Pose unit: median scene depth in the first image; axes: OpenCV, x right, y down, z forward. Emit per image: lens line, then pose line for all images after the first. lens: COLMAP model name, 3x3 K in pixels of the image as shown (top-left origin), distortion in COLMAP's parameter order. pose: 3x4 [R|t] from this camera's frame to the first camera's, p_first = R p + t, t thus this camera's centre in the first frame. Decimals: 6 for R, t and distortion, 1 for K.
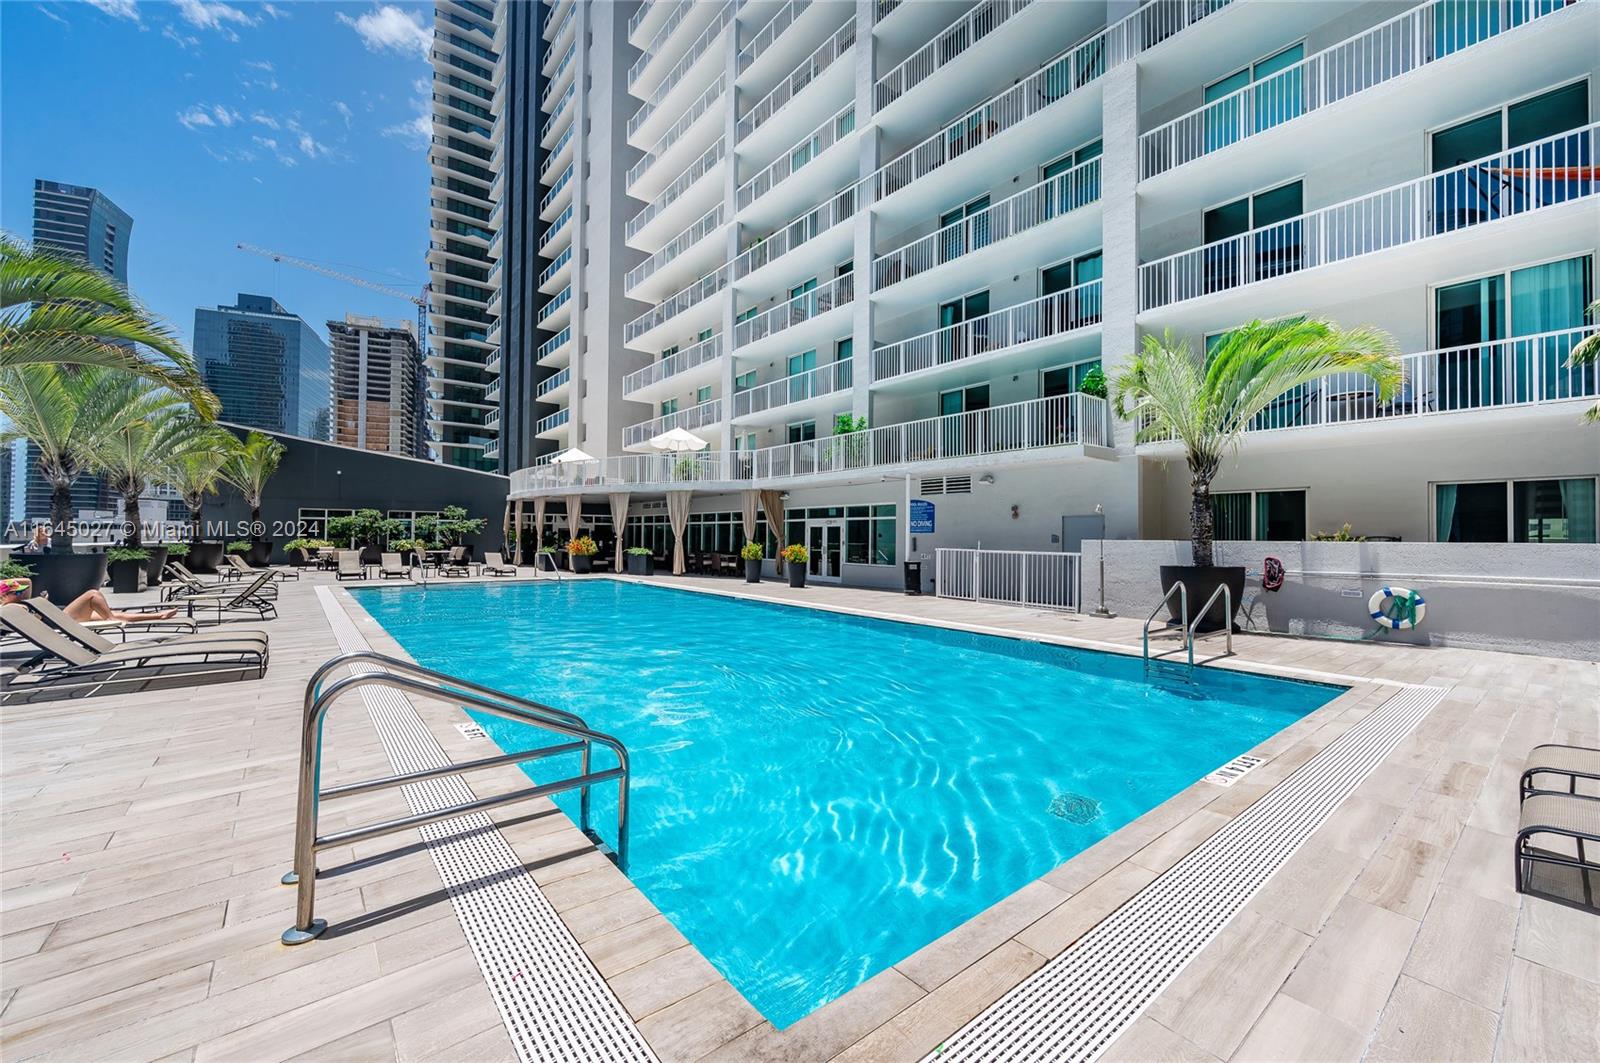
lens RADIAL K [[637.3, 0, 809.9], [0, 637.3, 525.6], [0, 0, 1]] dist [-0.000475, 0.000029]
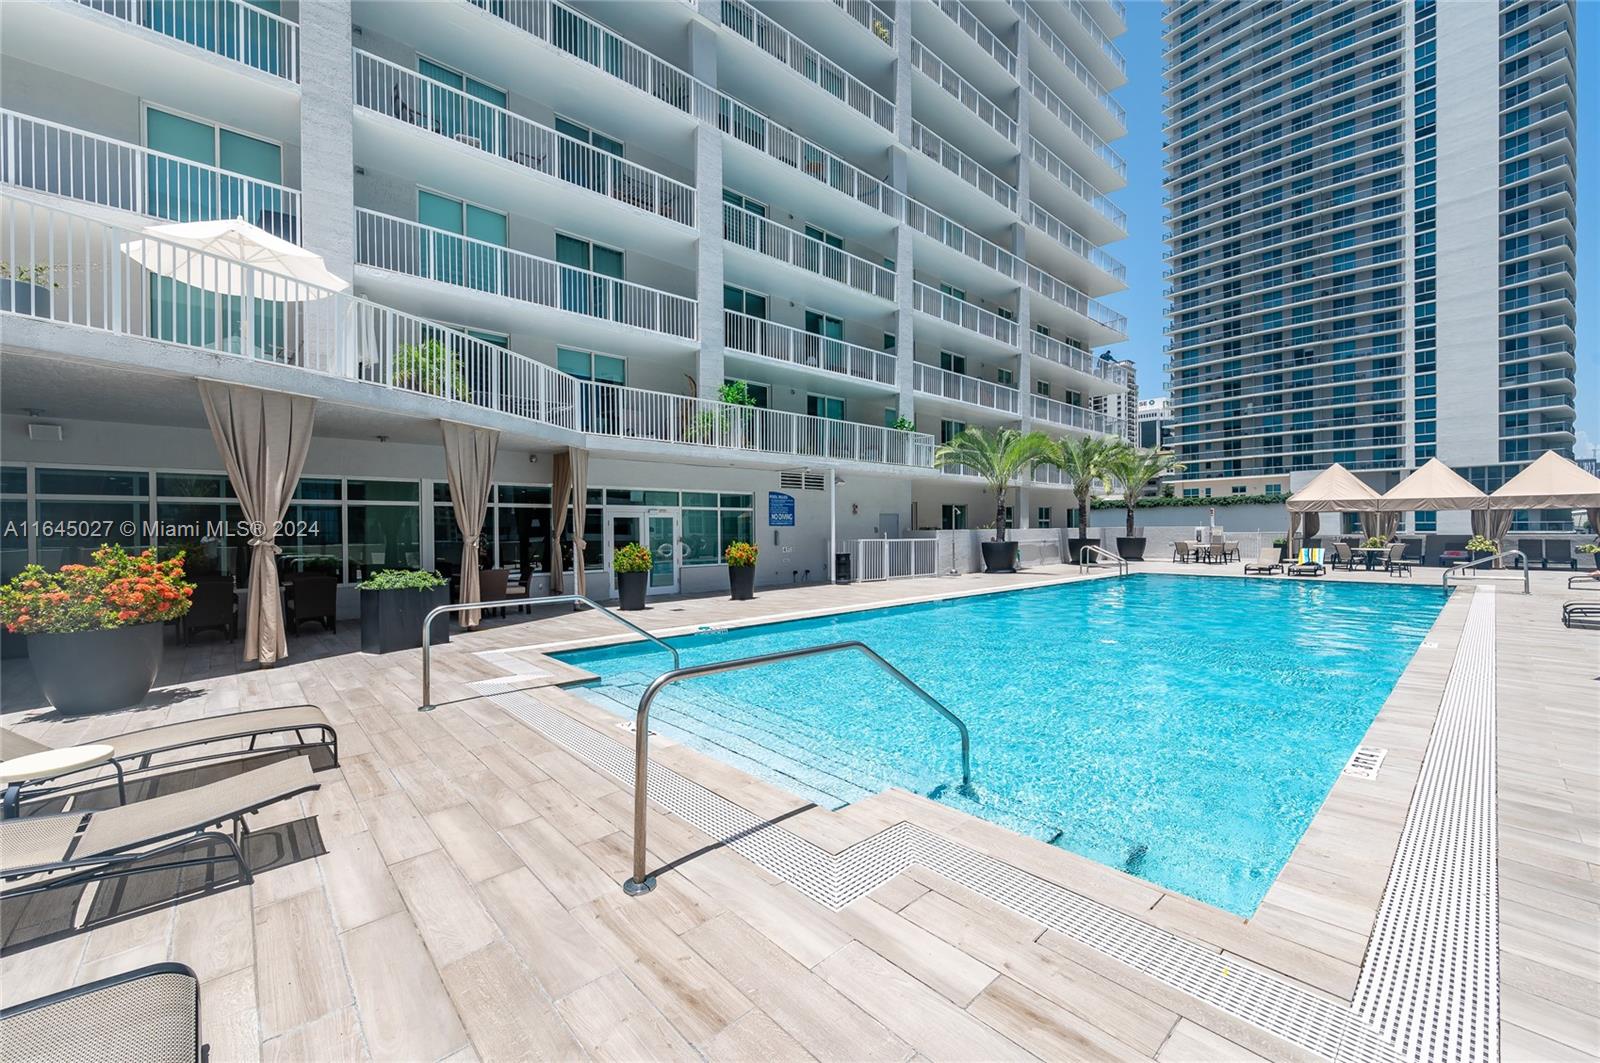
lens RADIAL K [[637.3, 0, 810.7], [0, 637.3, 533.1], [0, 0, 1]] dist [-0.000475, 0.000029]
pose [[-0.068487, -0.014698, 0.997544, -0.765122], [-0.011233, 0.999839, 0.013961, 0.008066], [-0.997589, -0.010250, -0.068641, 0.960542]]
